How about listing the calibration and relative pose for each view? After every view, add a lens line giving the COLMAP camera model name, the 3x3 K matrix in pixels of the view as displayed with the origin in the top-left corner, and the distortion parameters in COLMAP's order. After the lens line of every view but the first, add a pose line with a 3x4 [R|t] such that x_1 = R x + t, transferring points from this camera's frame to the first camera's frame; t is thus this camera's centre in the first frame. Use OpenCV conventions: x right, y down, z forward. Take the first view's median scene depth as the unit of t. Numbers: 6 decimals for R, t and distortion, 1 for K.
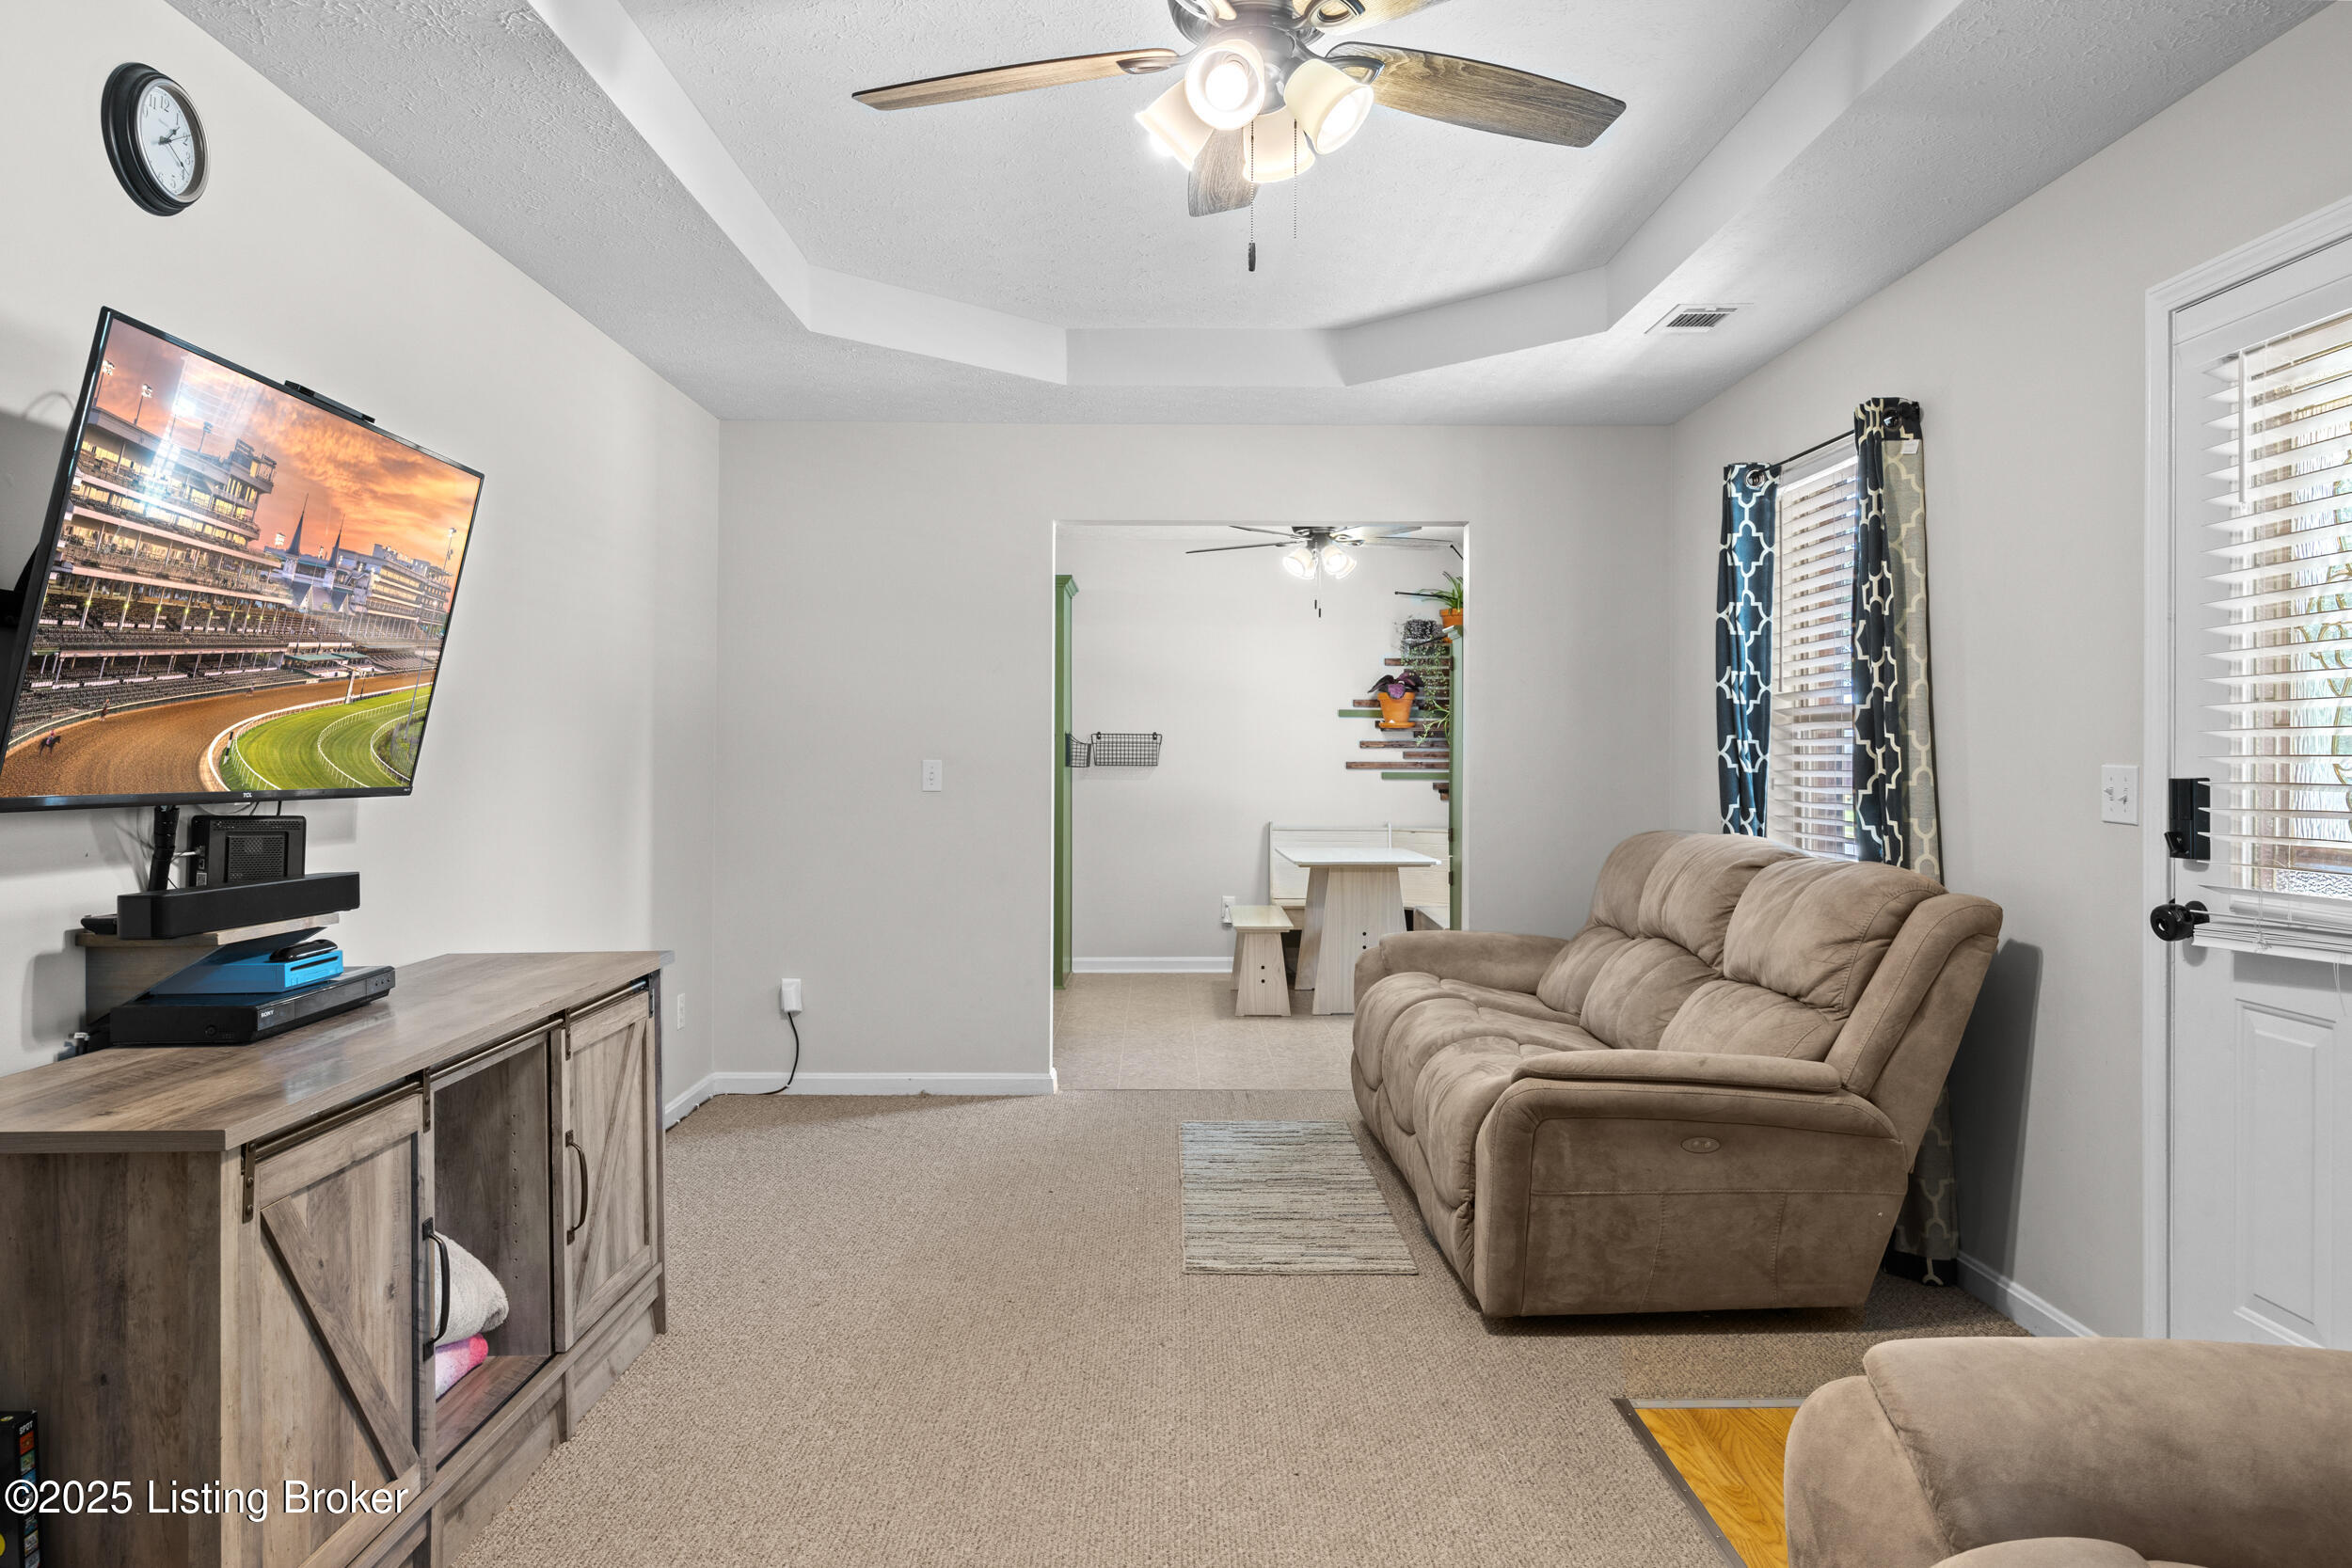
lens RADIAL K [[1547.1, 0, 1179.3], [0, 1547.1, 743.8], [0, 0, 1]] dist [-0.006929, 0.002500]
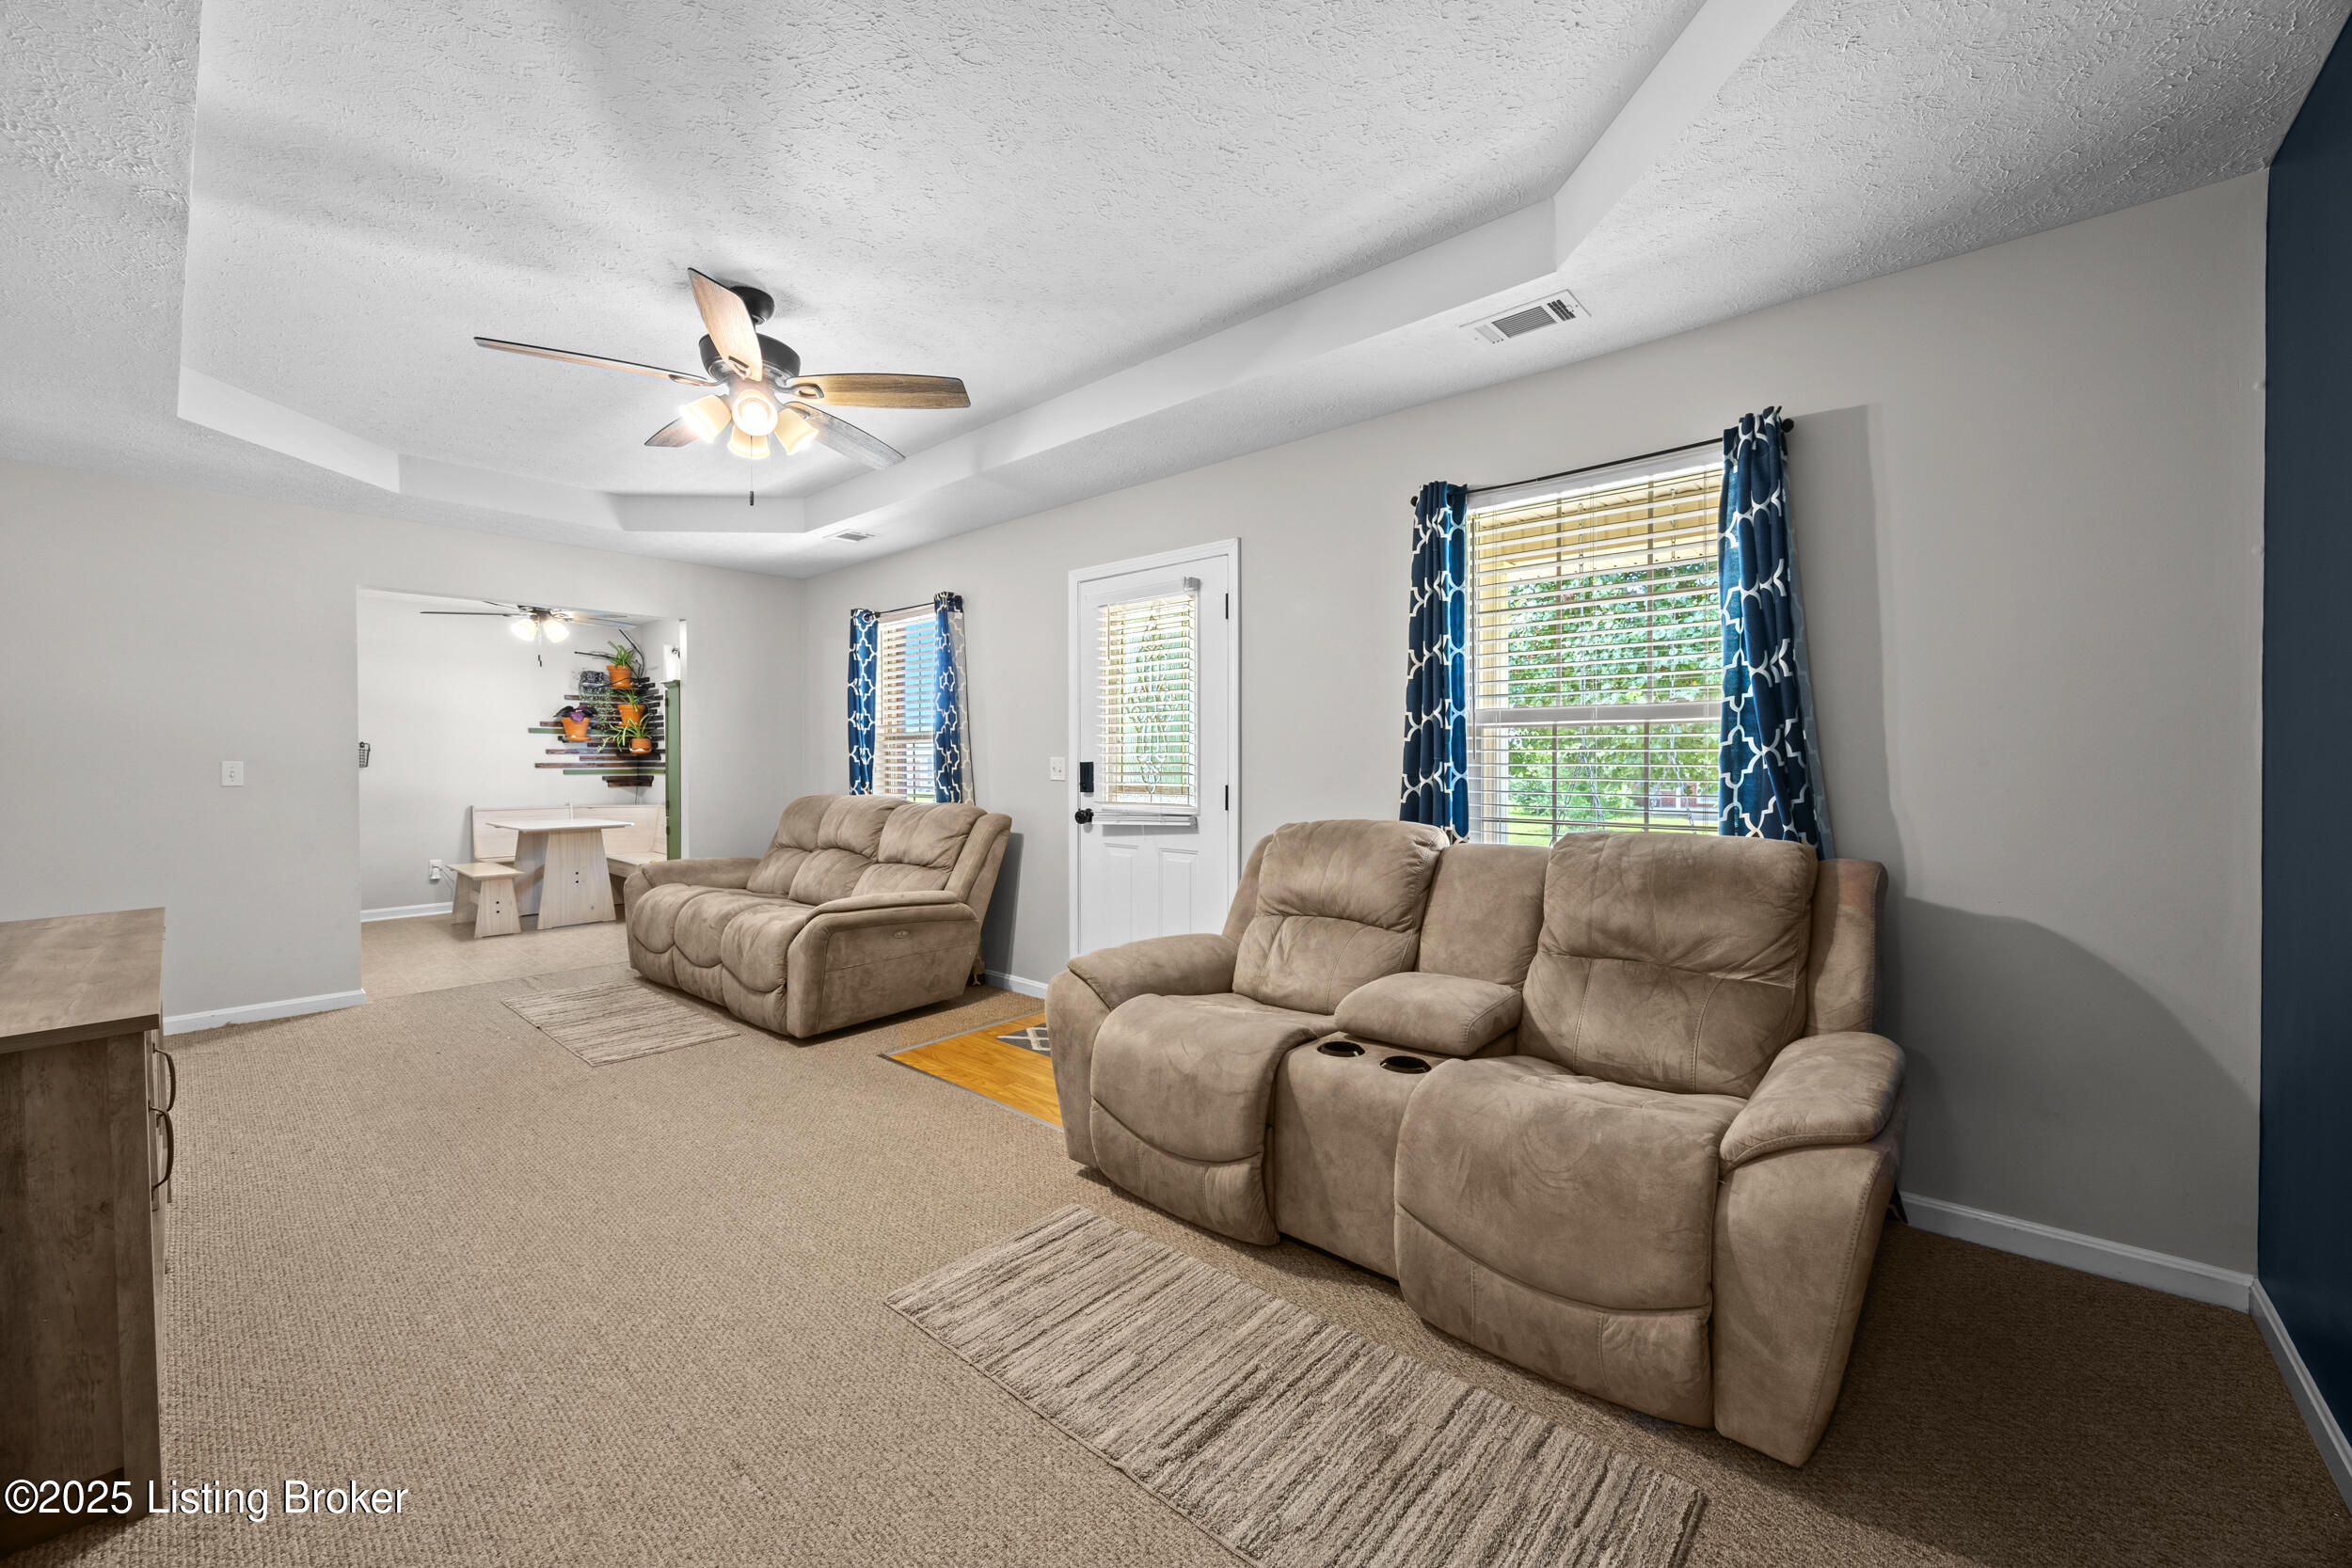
lens RADIAL K [[899.6, 0, 1194.7], [0, 899.6, 772.2], [0, 0, 1]] dist [-0.003129, 0.000075]
pose [[0.661729, -0.015797, 0.749577, -0.320081], [0.000292, 0.999783, 0.020813, 0.006821], [-0.749743, -0.013554, 0.661590, -0.131903]]
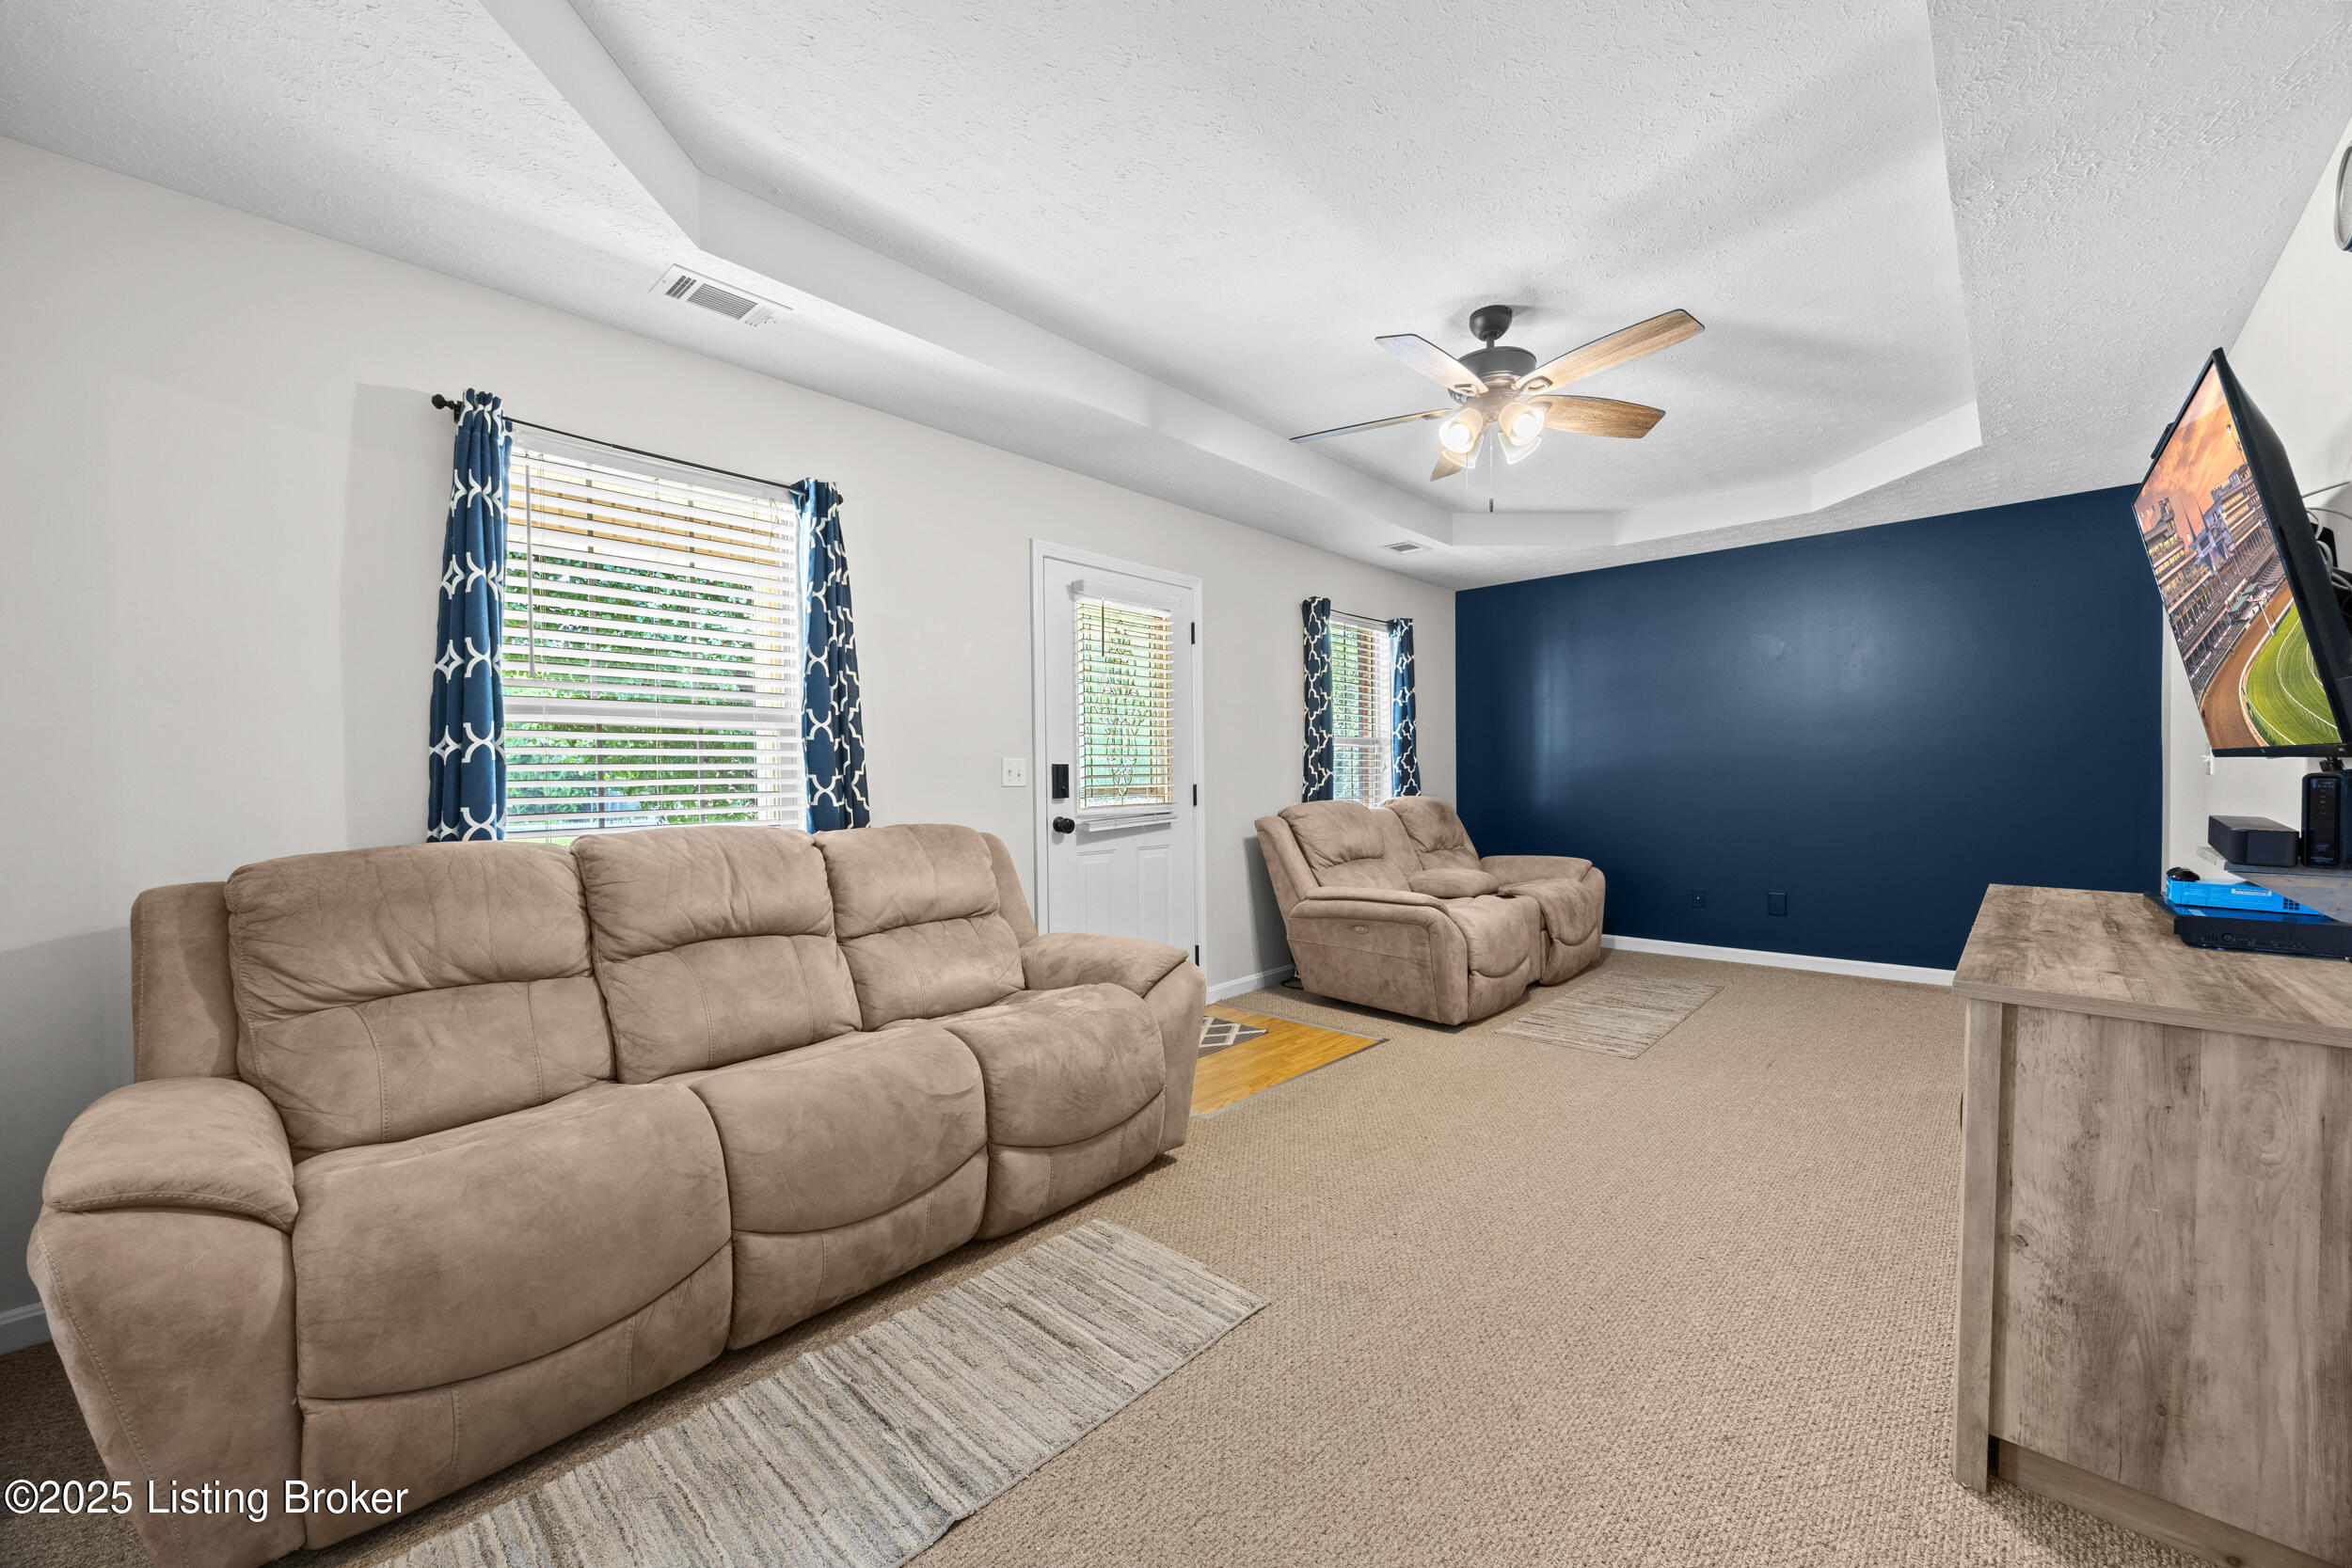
lens RADIAL K [[899.6, 0, 1190.8], [0, 899.6, 783.1], [0, 0, 1]] dist [-0.003129, 0.000075]
pose [[-0.721949, -0.021835, 0.691601, -0.366440], [-0.010711, 0.999735, 0.020382, 0.018078], [-0.691863, 0.007307, -0.721992, 1.573778]]
